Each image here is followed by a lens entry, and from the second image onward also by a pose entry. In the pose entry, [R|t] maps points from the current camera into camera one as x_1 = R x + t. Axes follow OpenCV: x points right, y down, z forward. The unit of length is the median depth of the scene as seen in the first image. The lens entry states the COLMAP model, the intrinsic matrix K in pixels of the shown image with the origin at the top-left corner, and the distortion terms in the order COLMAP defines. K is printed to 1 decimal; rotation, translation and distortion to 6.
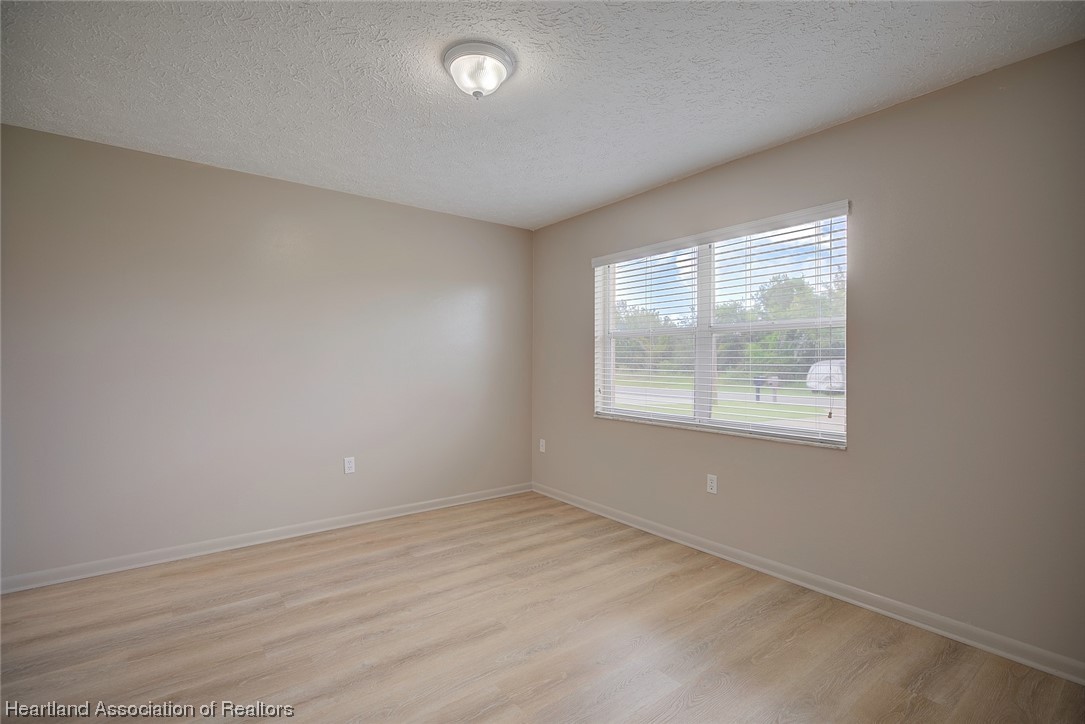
lens RADIAL K [[495.5, 0, 542.5], [0, 495.5, 362.0], [0, 0, 1]] dist [0.001216, -0.000349]
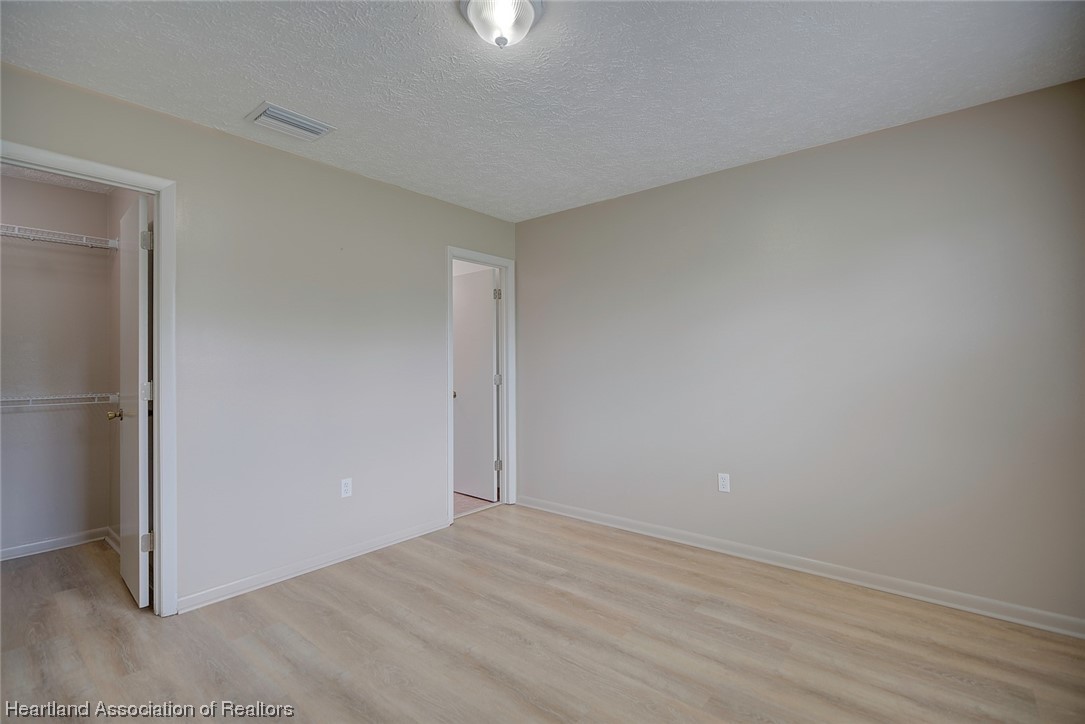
lens RADIAL K [[495.5, 0, 542.5], [0, 495.5, 362.0], [0, 0, 1]] dist [0.001216, -0.000349]
pose [[0.225526, -0.010260, -0.974183, 0.445205], [0.002698, 0.999947, -0.009906, 0.004668], [0.974233, -0.000395, 0.225542, 0.566200]]
